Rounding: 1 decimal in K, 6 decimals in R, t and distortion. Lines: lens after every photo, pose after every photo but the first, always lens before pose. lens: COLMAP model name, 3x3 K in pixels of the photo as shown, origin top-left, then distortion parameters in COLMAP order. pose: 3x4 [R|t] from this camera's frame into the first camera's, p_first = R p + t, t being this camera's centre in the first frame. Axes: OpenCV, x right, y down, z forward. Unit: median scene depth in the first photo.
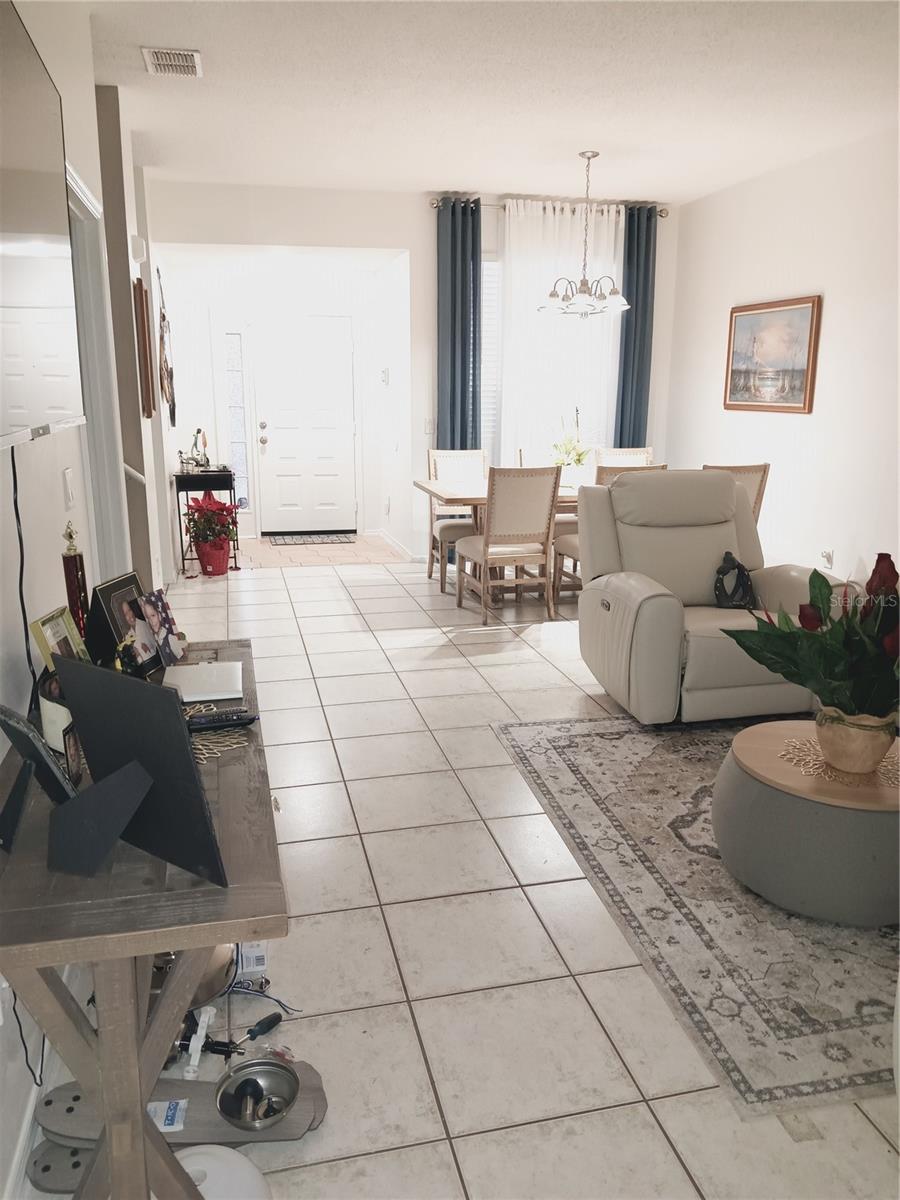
lens RADIAL K [[905.6, 0, 450.1], [0, 905.6, 600.9], [0, 0, 1]] dist [-0.006857, -0.003802]
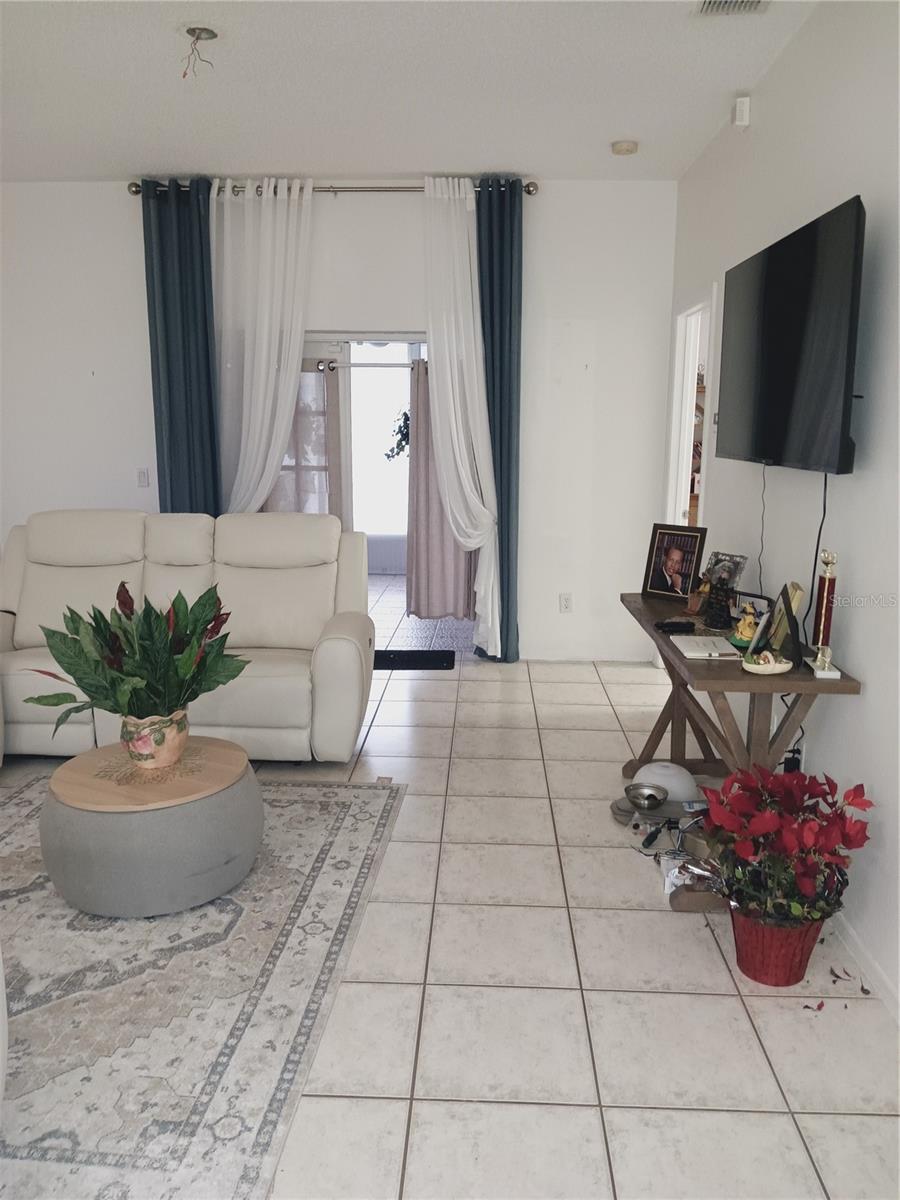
lens RADIAL K [[905.6, 0, 449.6], [0, 905.6, 600.8], [0, 0, 1]] dist [-0.006857, -0.003802]
pose [[-0.963336, -0.054861, 0.262630, -0.190246], [0.055958, 0.916261, 0.396654, -0.411389], [-0.262399, 0.396807, -0.879597, 1.711385]]
